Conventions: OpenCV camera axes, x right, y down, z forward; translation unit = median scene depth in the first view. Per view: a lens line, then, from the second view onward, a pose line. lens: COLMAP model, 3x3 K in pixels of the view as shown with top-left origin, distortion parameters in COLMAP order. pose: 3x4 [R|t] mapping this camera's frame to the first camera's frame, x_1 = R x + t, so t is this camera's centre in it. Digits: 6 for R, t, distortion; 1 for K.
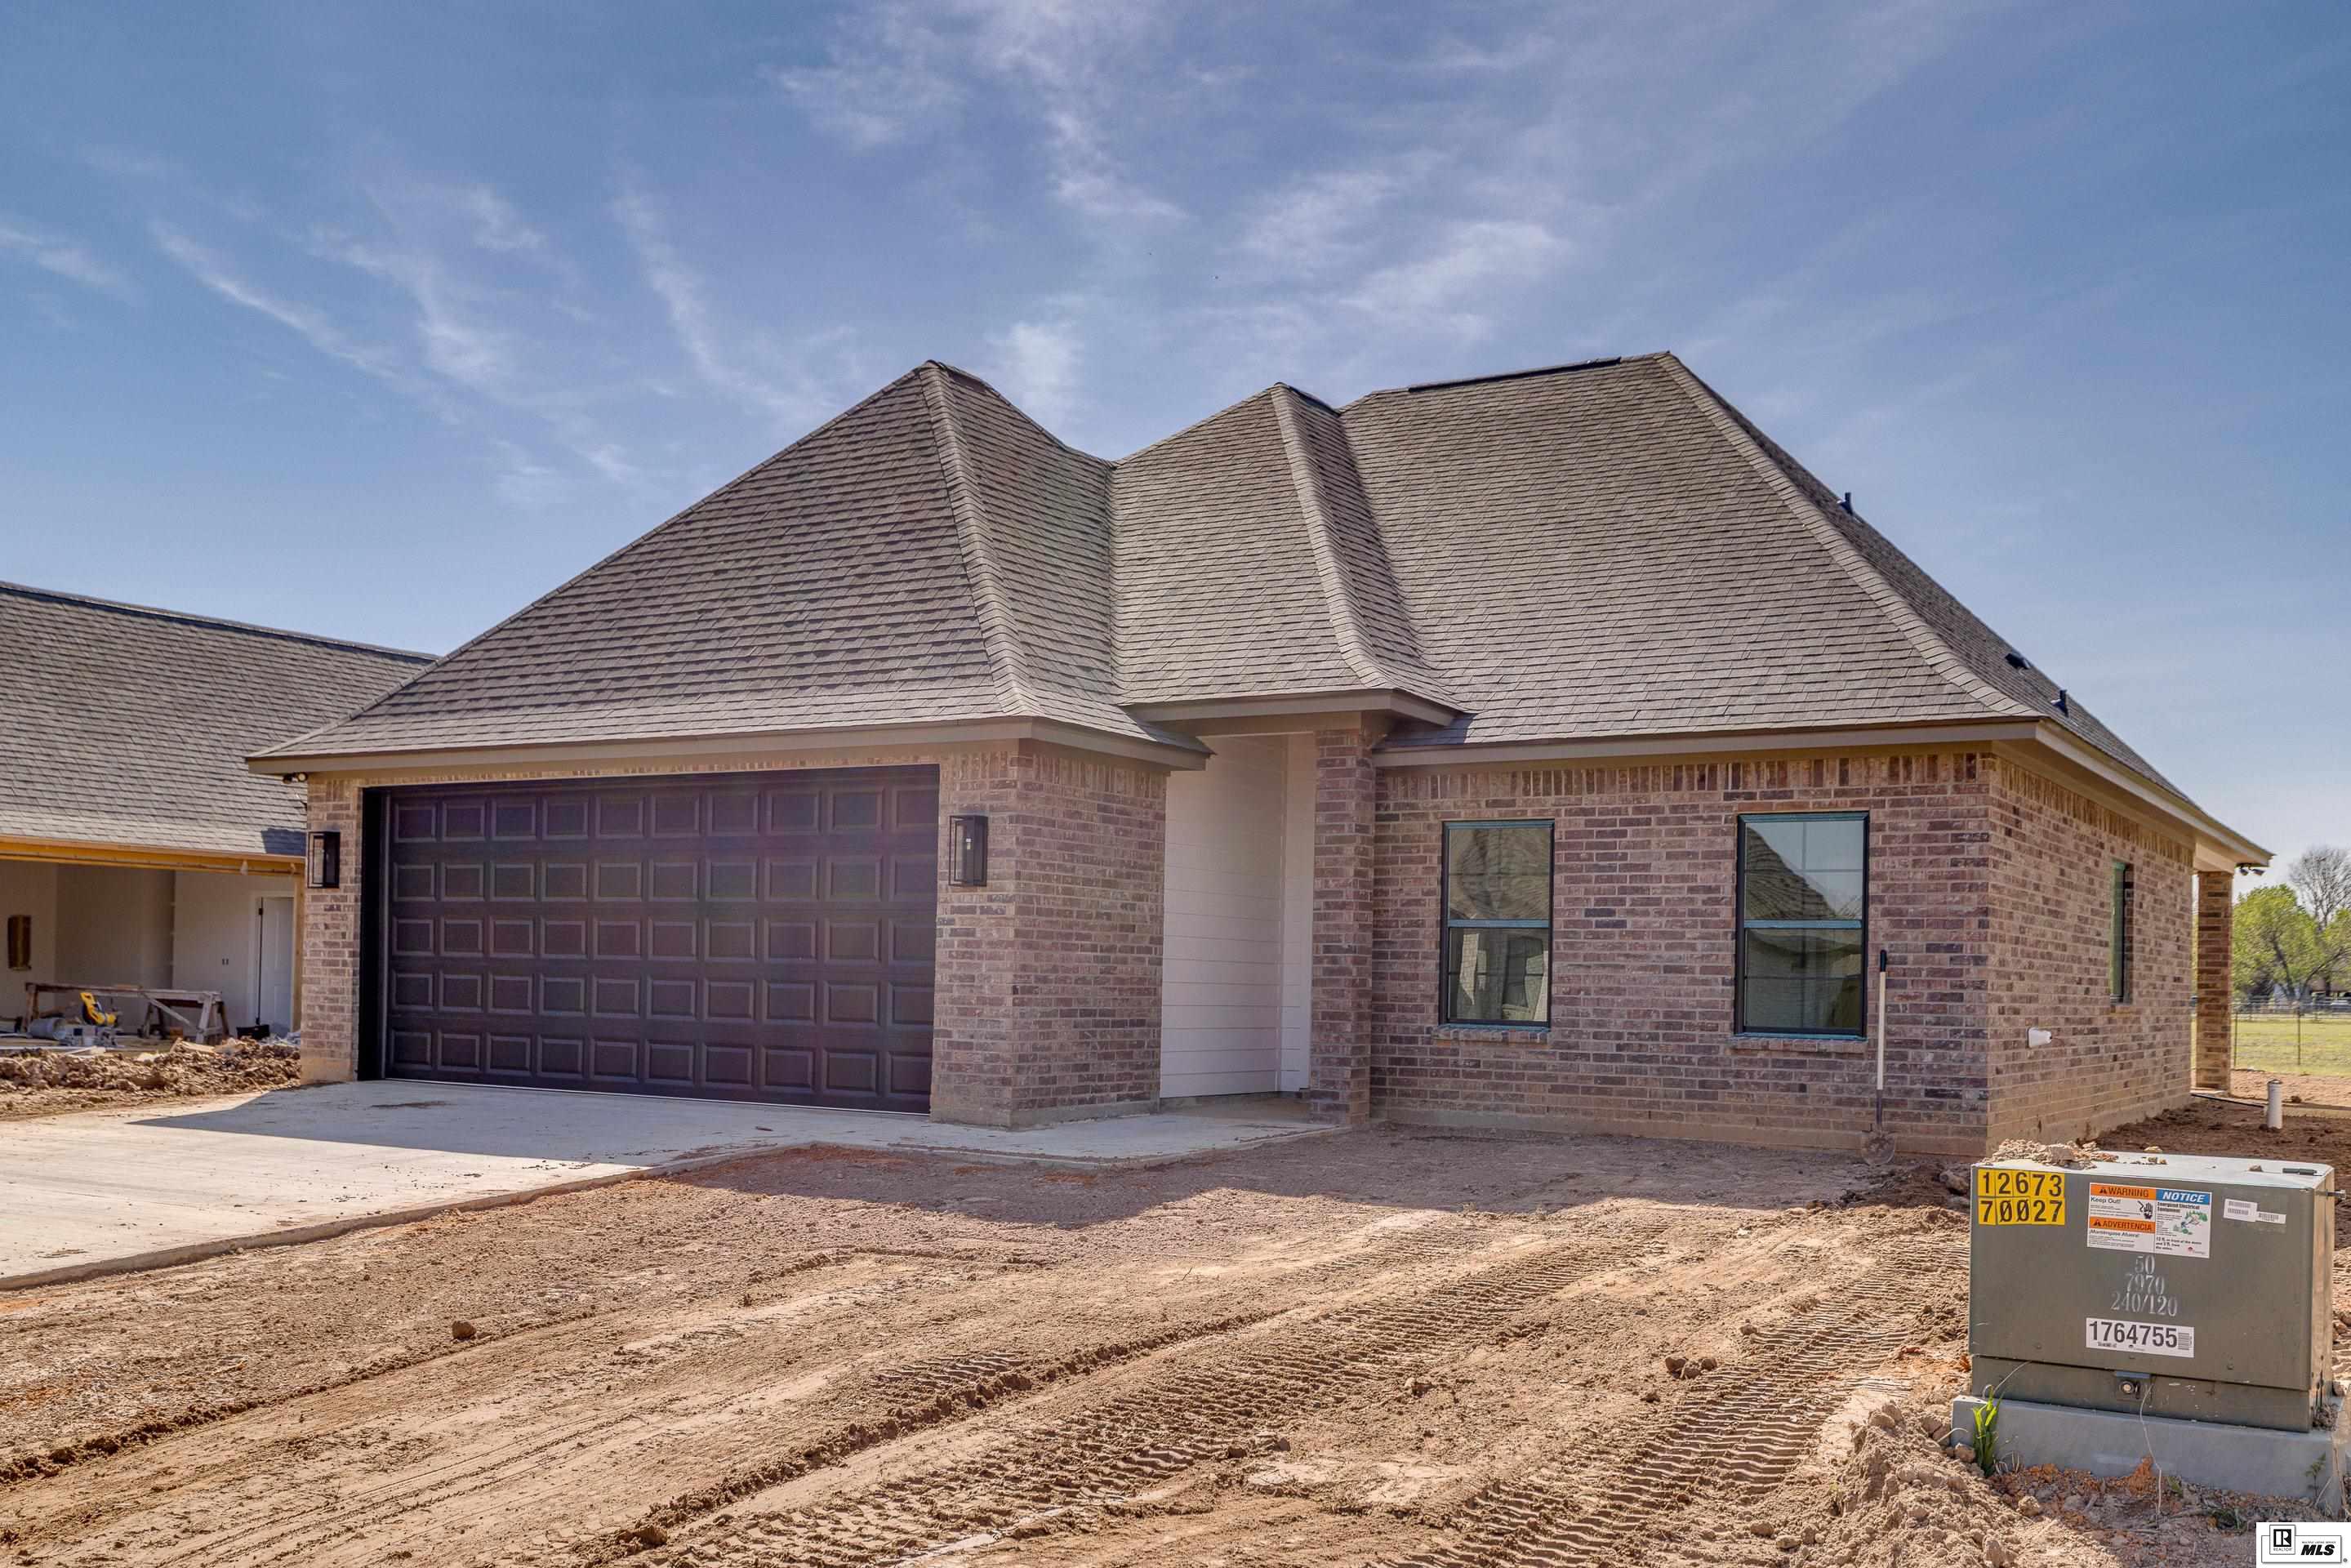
lens RADIAL K [[2157.2, 0, 1174.9], [0, 2157.2, 784.6], [0, 0, 1]] dist [0.000465, 0.000000]
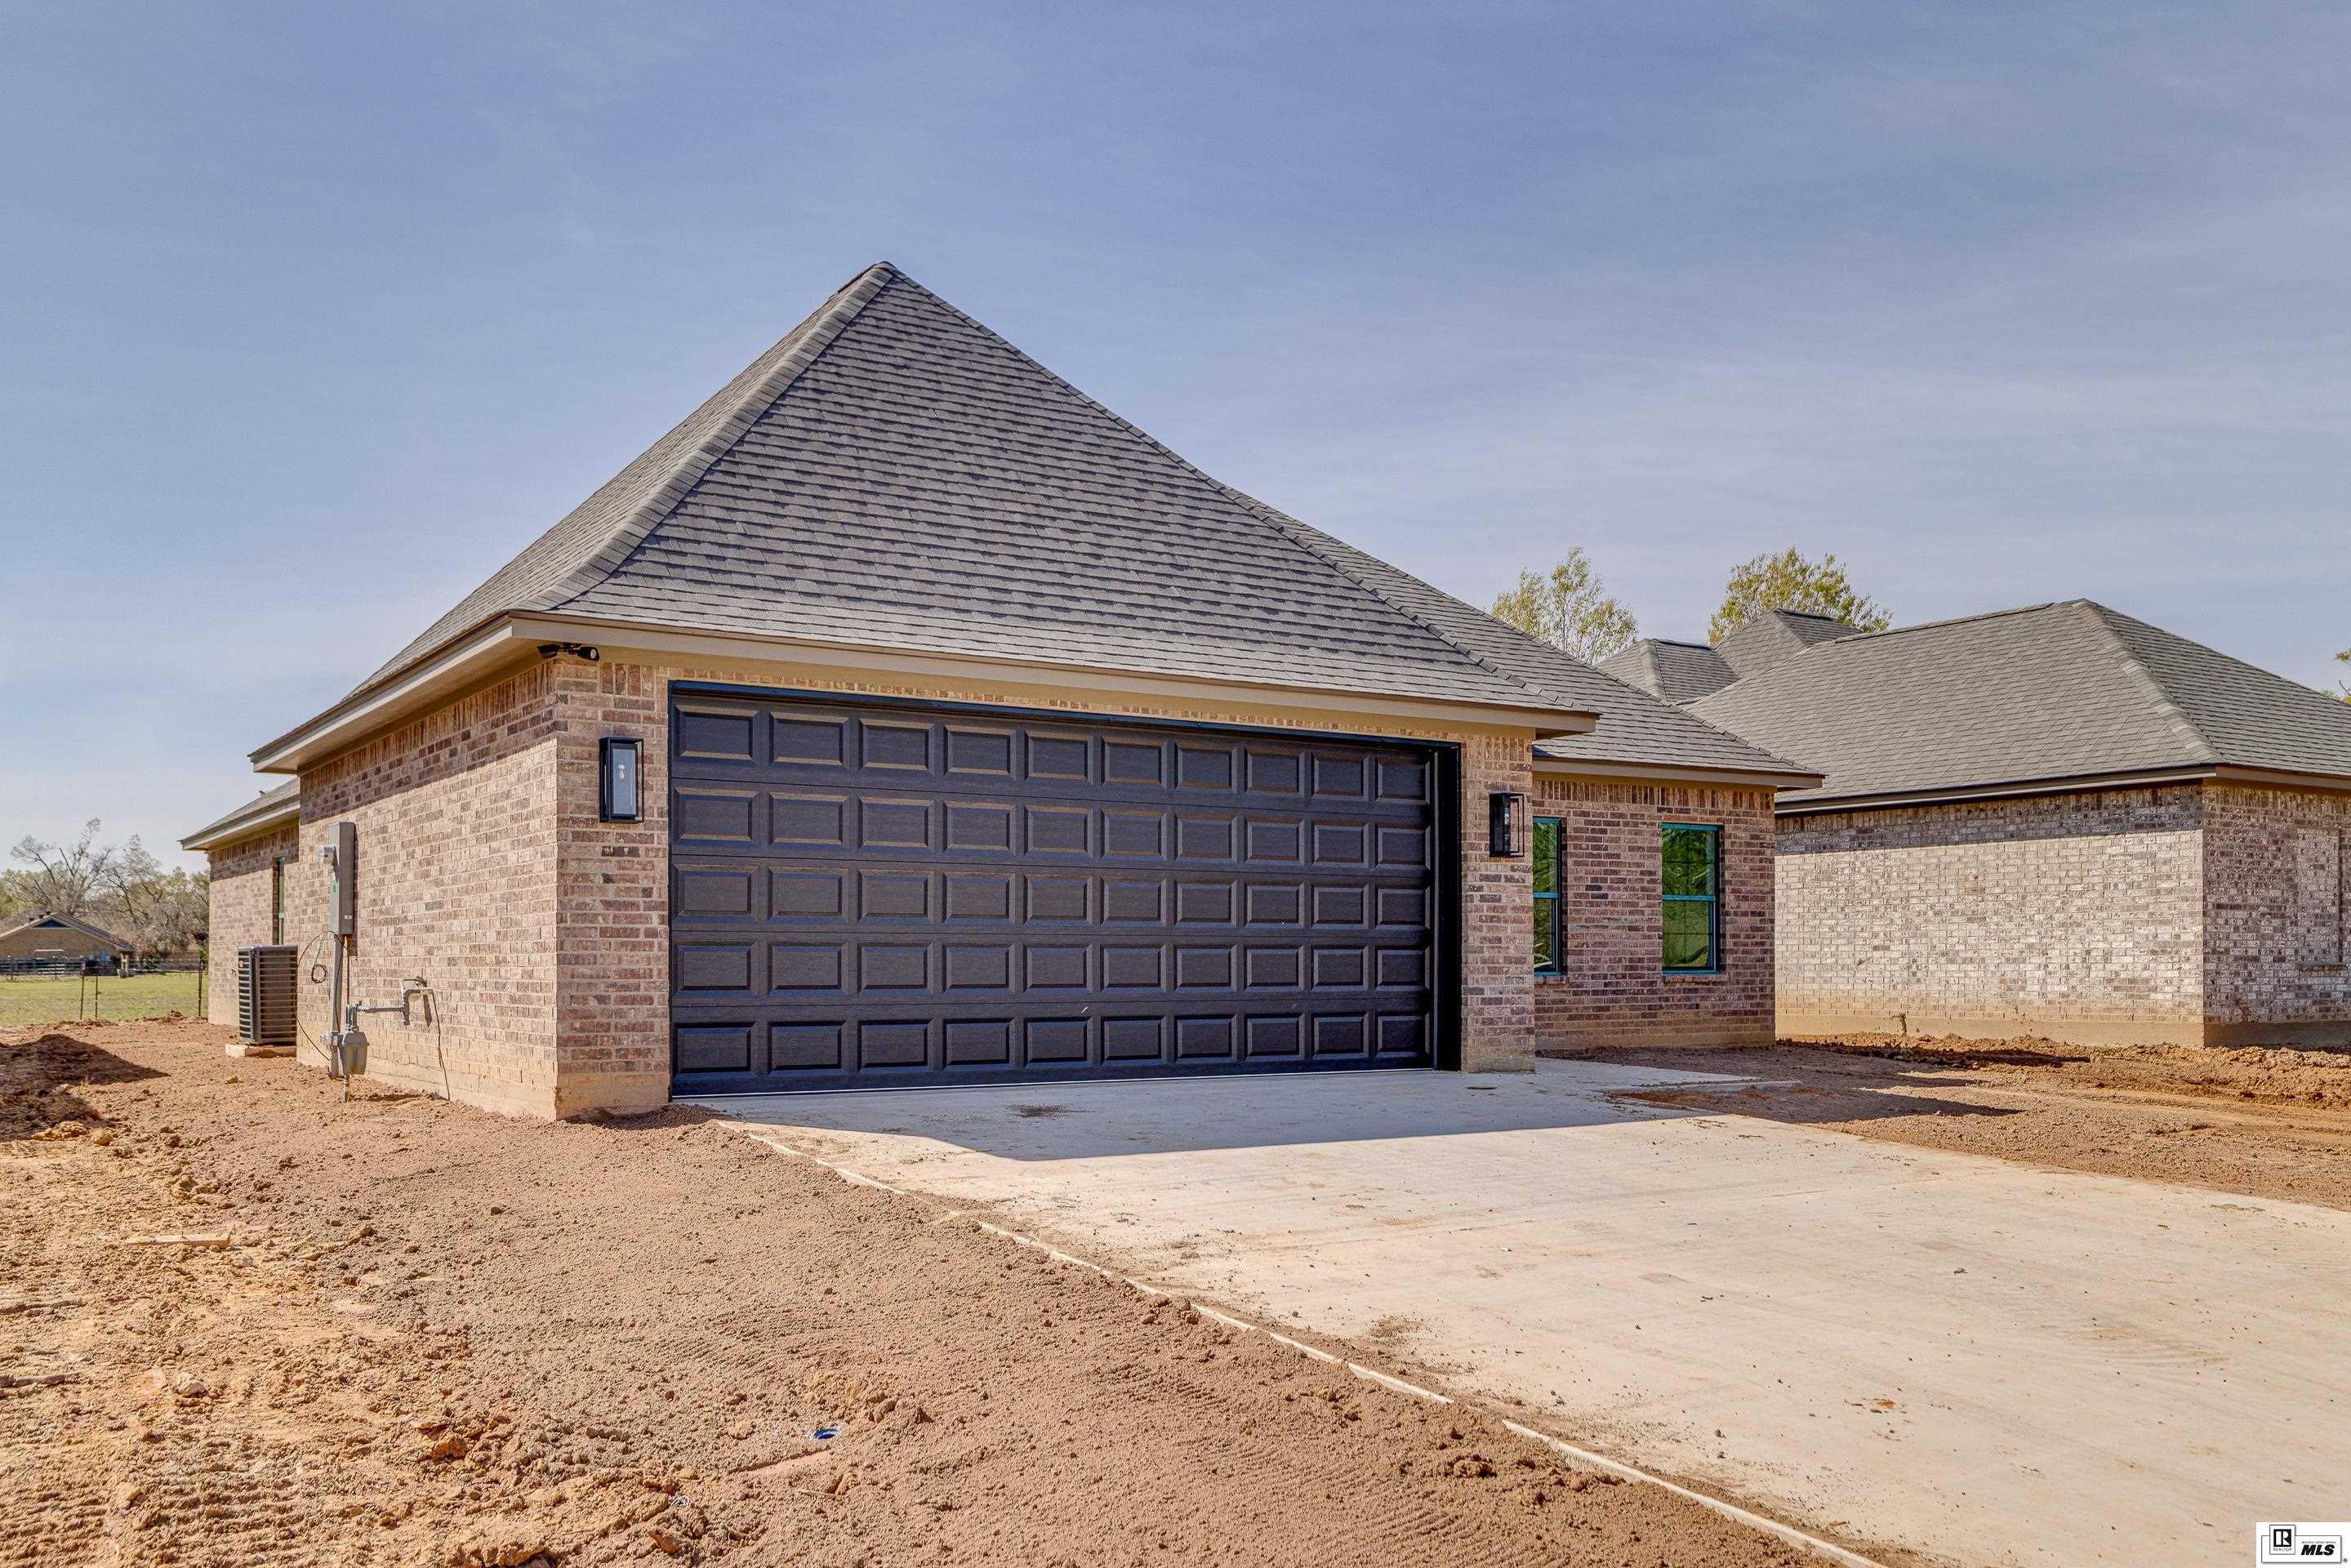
lens RADIAL K [[1932.7, 0, 1174.7], [0, 1932.7, 786.1], [0, 0, 1]] dist [-0.007081, -0.001087]
pose [[0.444851, 0.060118, 0.893584, -1.053133], [-0.068950, 0.997082, -0.032756, 0.054738], [-0.892946, -0.047041, 0.447698, 0.705255]]
